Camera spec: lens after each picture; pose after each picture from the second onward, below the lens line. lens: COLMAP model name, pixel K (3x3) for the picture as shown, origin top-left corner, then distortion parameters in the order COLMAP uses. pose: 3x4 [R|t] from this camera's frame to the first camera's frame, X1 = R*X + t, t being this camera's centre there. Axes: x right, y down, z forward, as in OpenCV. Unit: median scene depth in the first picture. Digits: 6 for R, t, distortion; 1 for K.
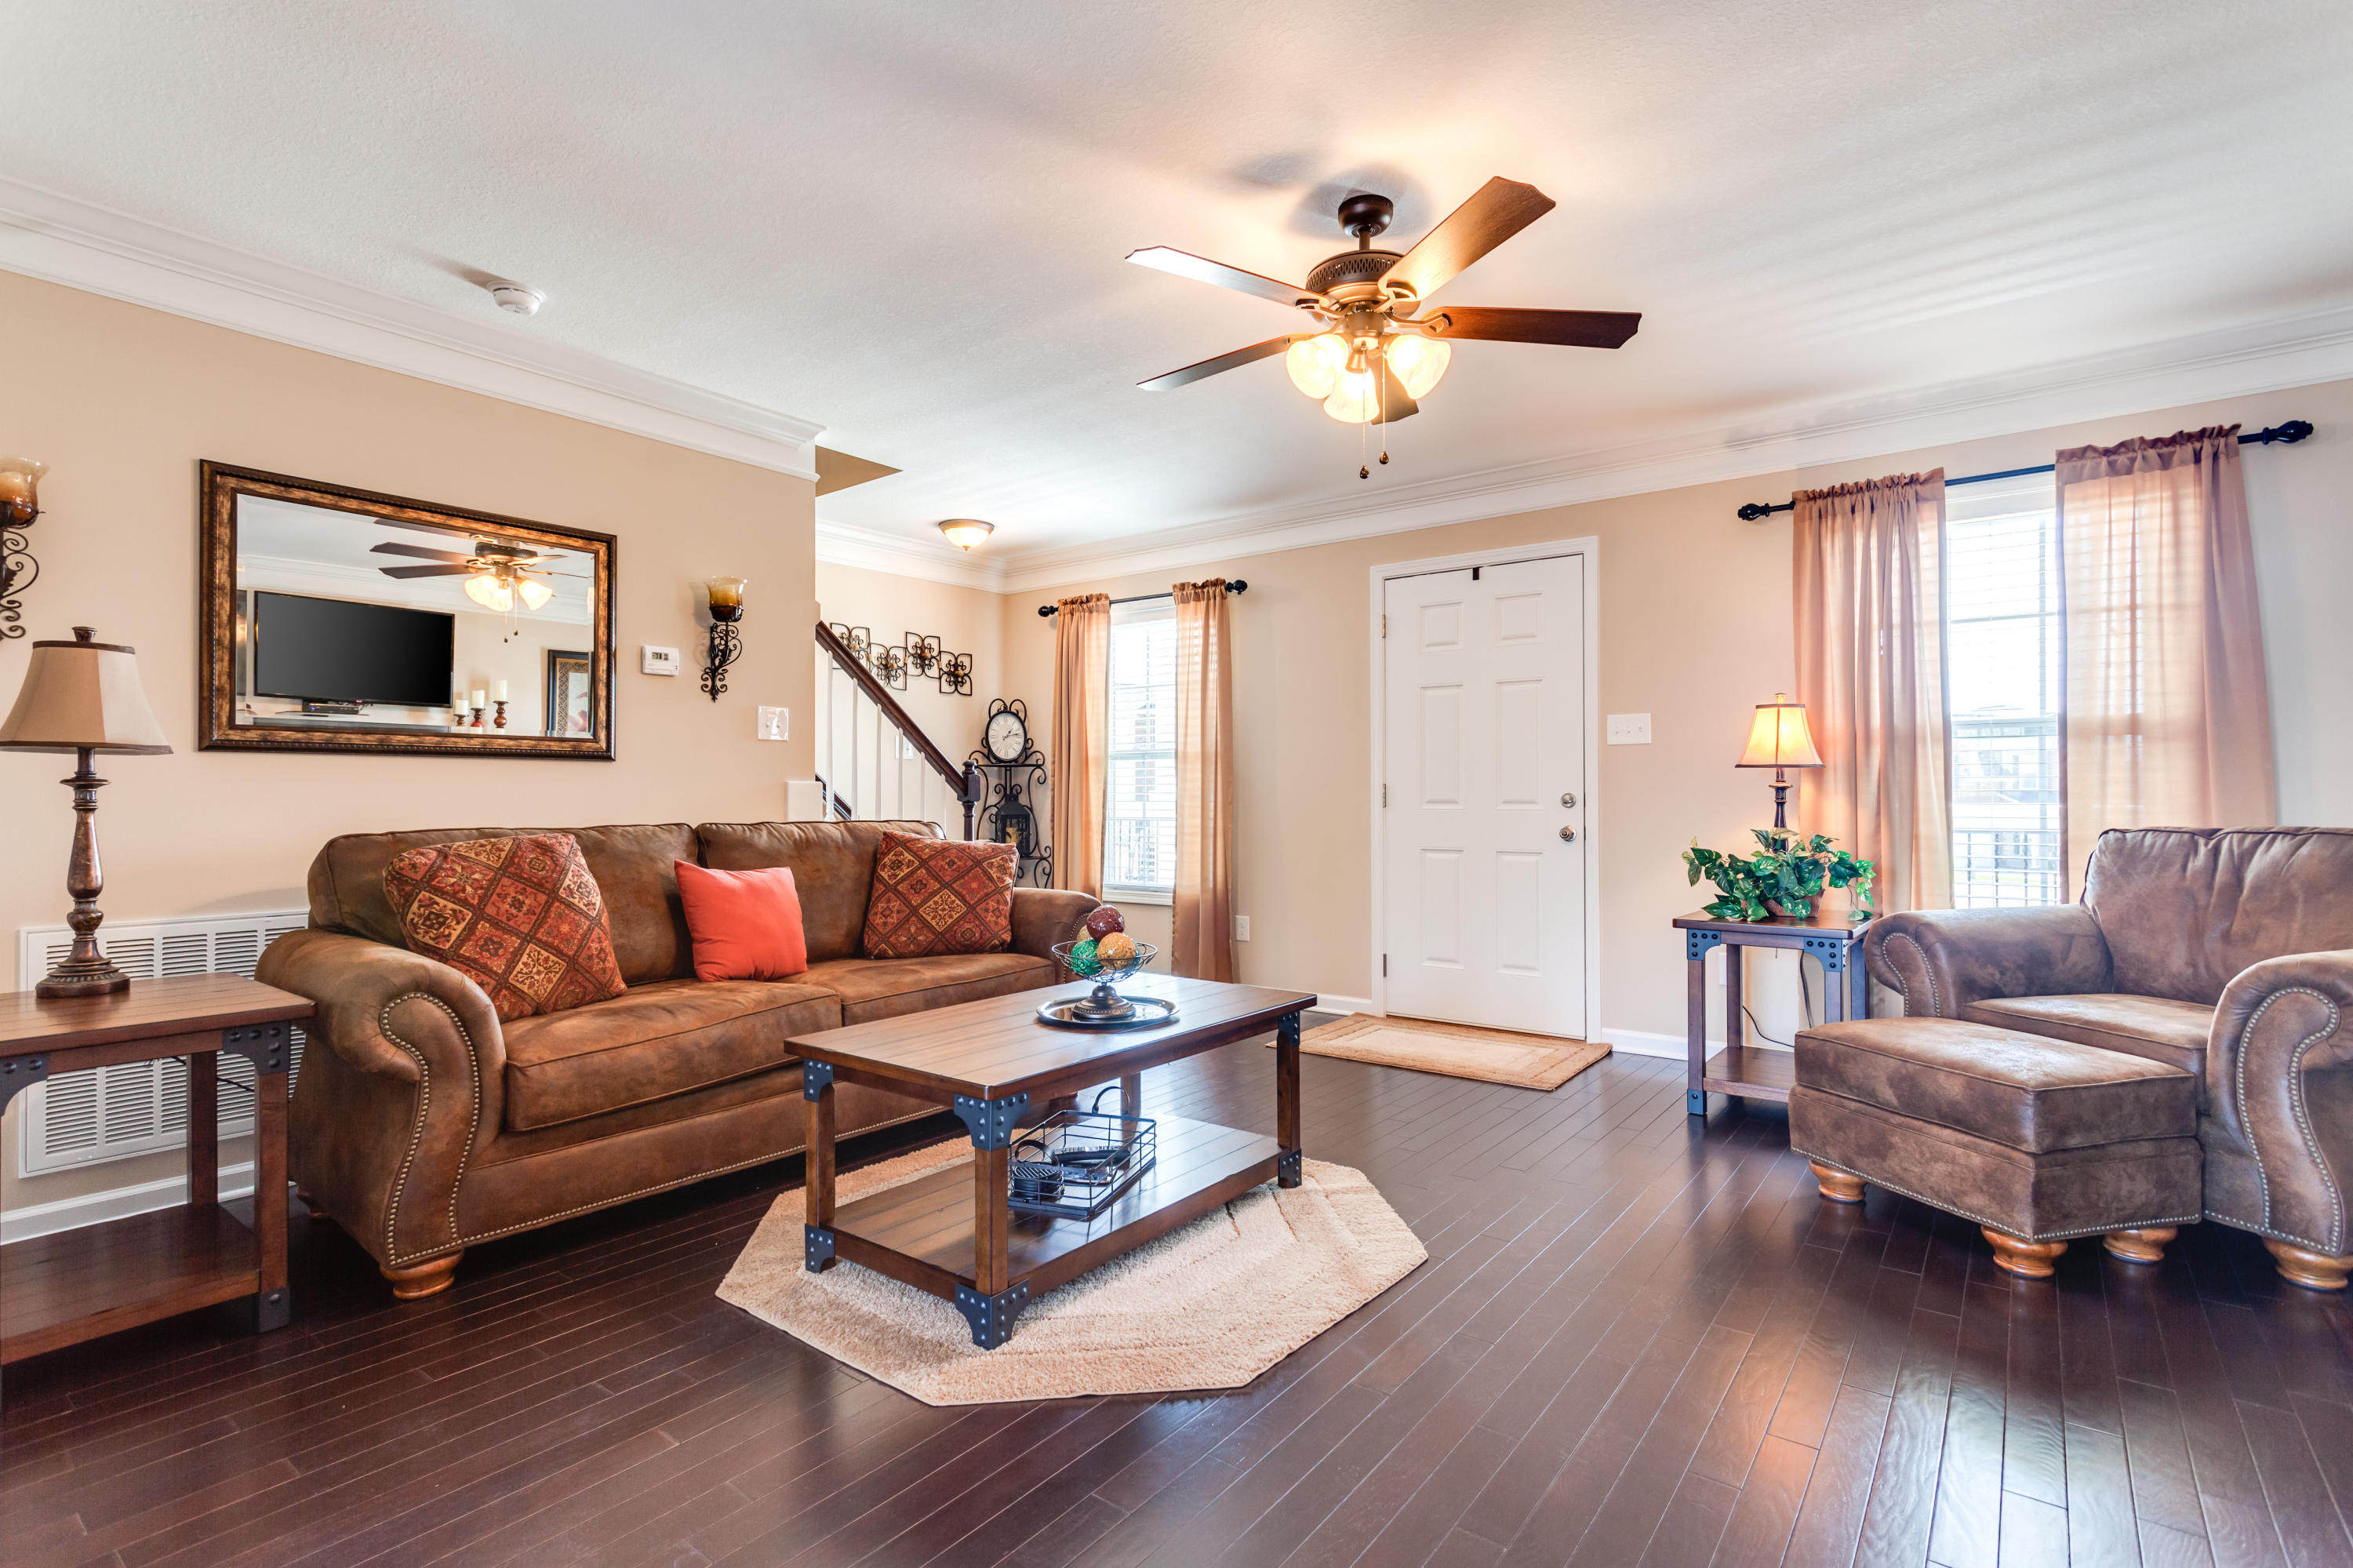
lens RADIAL K [[1113.5, 0, 1251.8], [0, 1113.5, 790.7], [0, 0, 1]] dist [-0.002922, 0.004437]
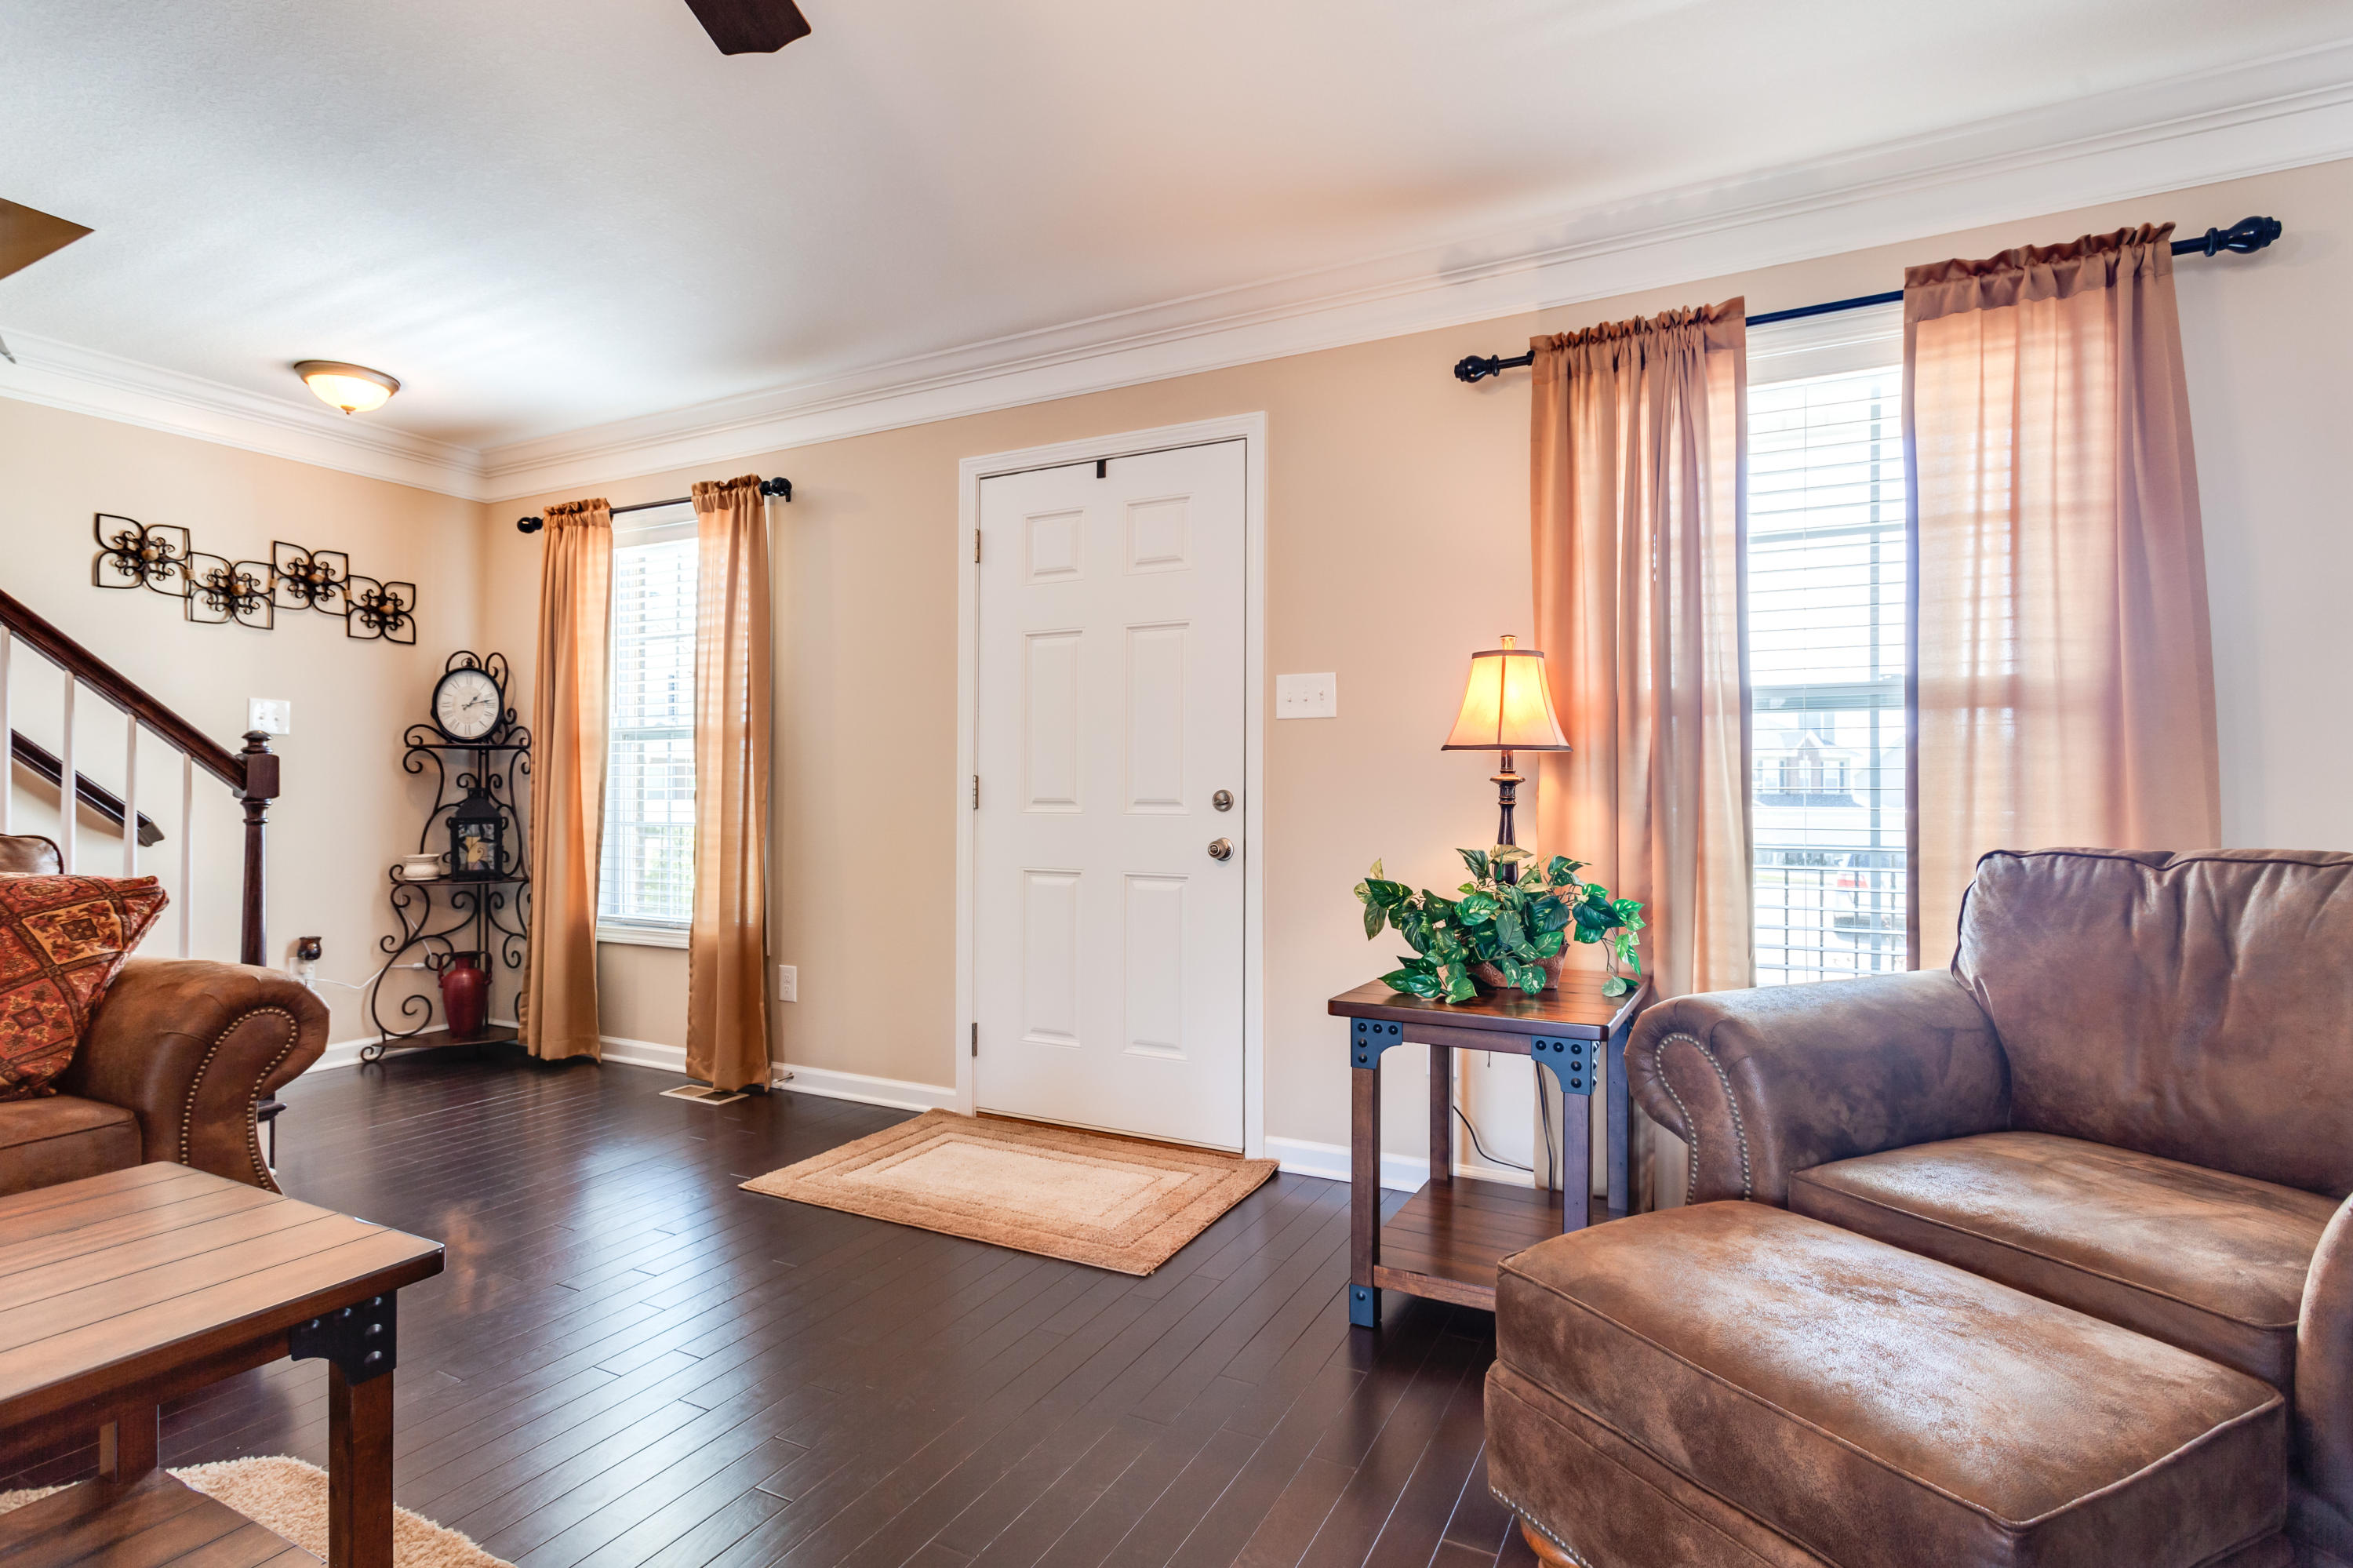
lens RADIAL K [[1113.5, 0, 1220.7], [0, 1113.5, 793.0], [0, 0, 1]] dist [-0.002922, 0.004437]
pose [[0.988556, 0.005103, 0.150770, 0.216451], [-0.005646, 0.999979, 0.003172, 0.002106], [-0.150750, -0.003987, 0.988564, 0.392522]]
